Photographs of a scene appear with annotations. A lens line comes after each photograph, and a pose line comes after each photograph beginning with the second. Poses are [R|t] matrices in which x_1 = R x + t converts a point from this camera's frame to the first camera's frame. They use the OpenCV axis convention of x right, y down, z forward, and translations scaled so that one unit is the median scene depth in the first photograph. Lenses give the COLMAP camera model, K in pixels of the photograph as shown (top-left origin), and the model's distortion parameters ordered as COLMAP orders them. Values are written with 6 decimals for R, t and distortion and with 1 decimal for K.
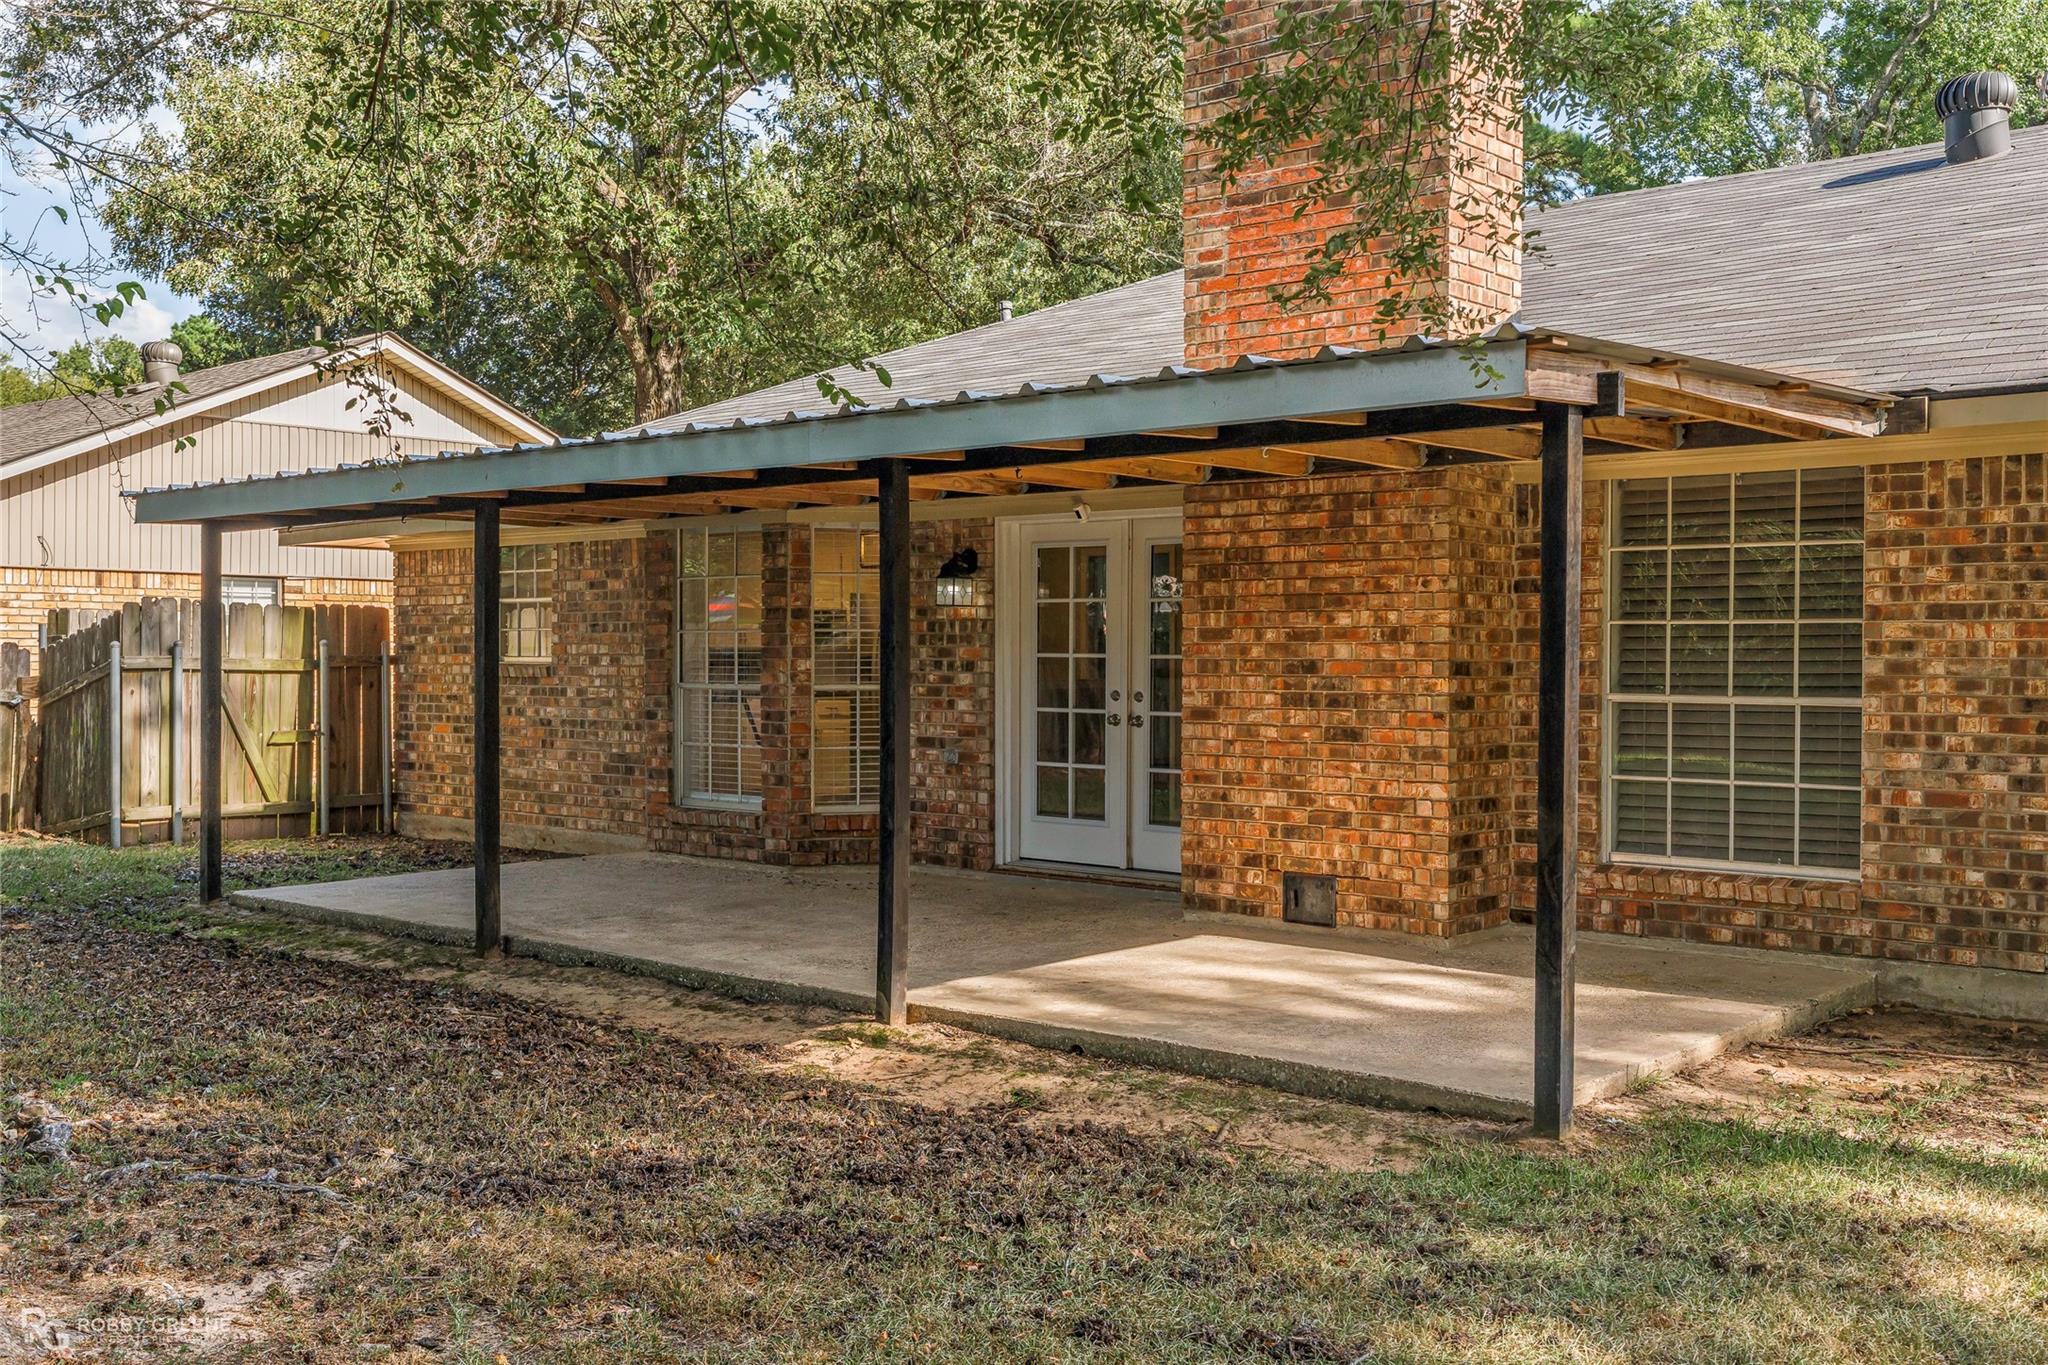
lens RADIAL K [[2011.5, 0, 1024.0], [0, 2011.5, 682.5], [0, 0, 1]] dist [0.010085, 0.016925]
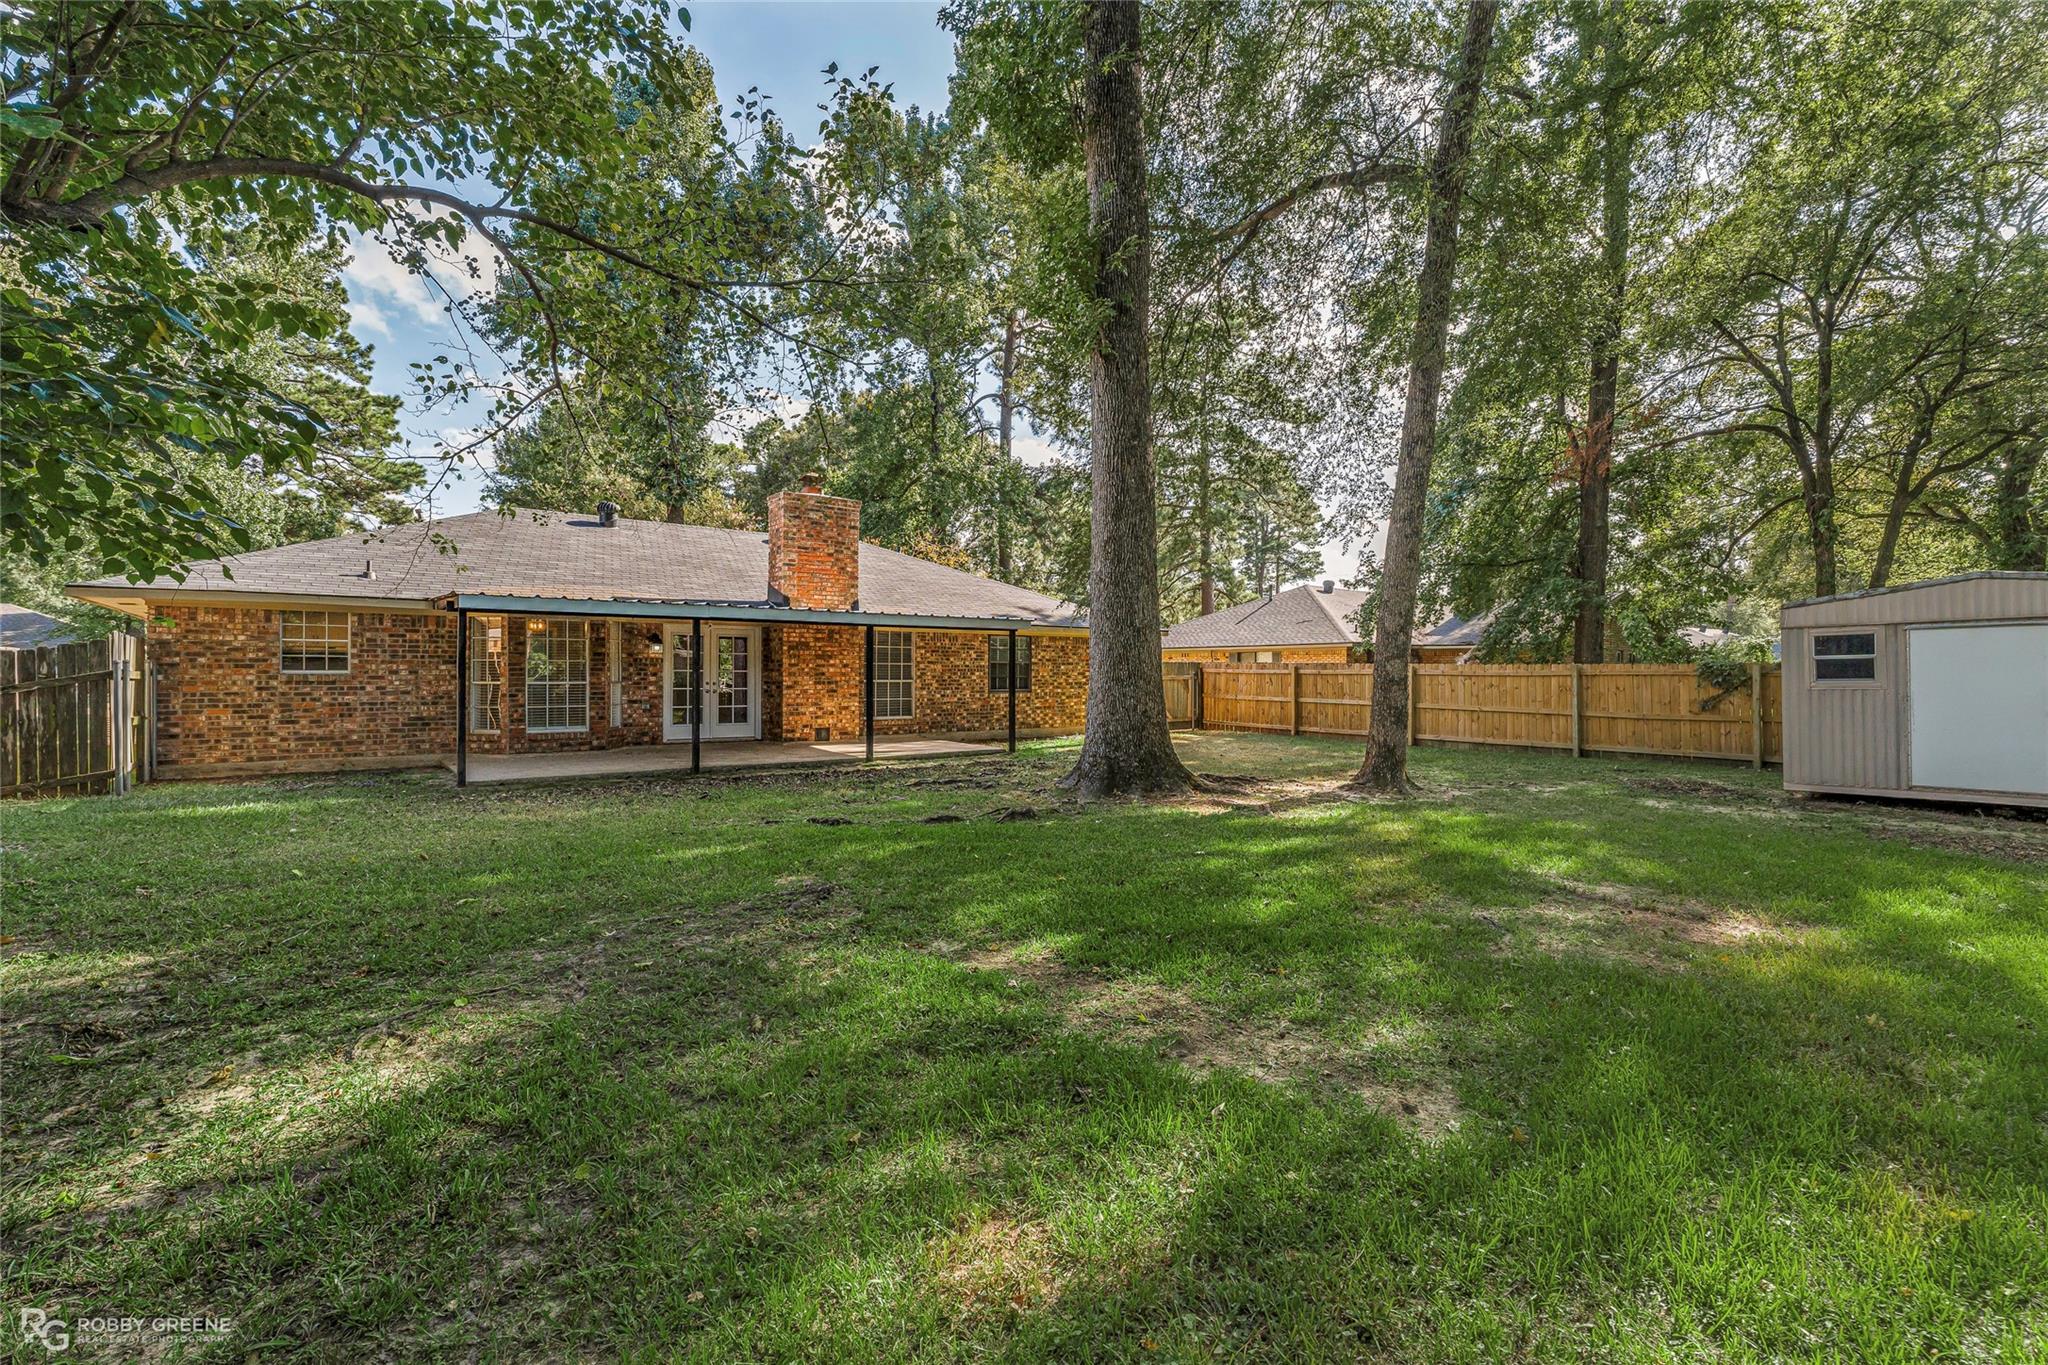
lens RADIAL K [[889.0, 0, 1024.0], [0, 889.0, 682.5], [0, 0, 1]] dist [-0.000253, 0.000101]
pose [[0.196668, -0.009400, 0.980425, -1.388574], [0.012782, 0.999894, 0.007022, 0.001669], [-0.980387, 0.011150, 0.196767, 0.276118]]
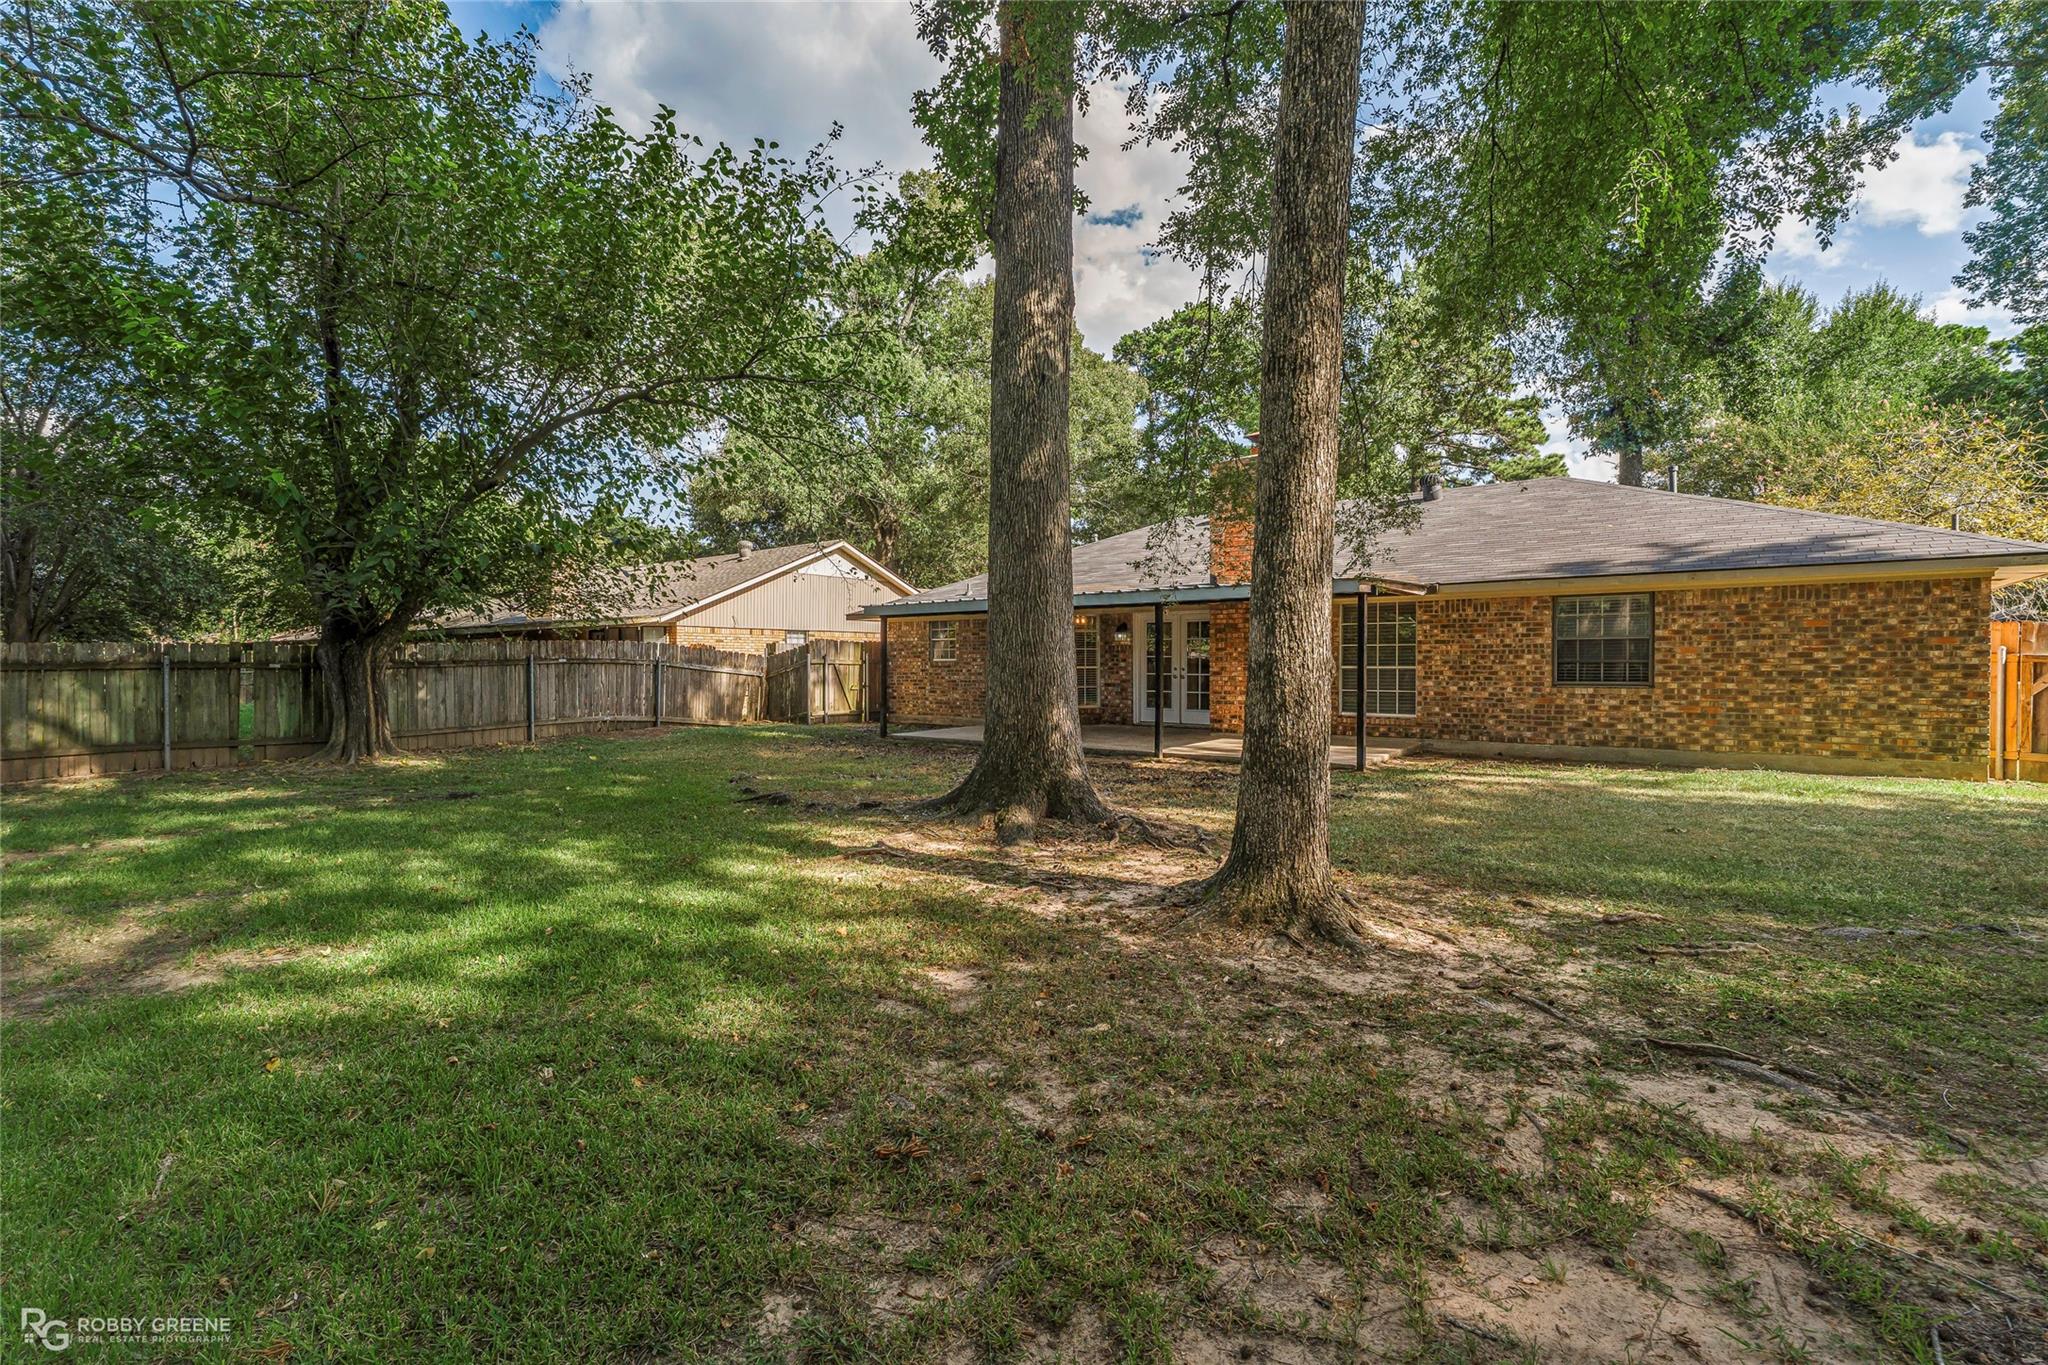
lens RADIAL K [[922.4, 0, 1025.3], [0, 922.4, 675.7], [0, 0, 1]] dist [-0.004797, 0.000625]
pose [[0.997404, -0.010084, 0.071296, -0.335744], [0.009656, 0.999933, 0.006357, 0.006487], [-0.071355, -0.005652, 0.997435, -0.497018]]
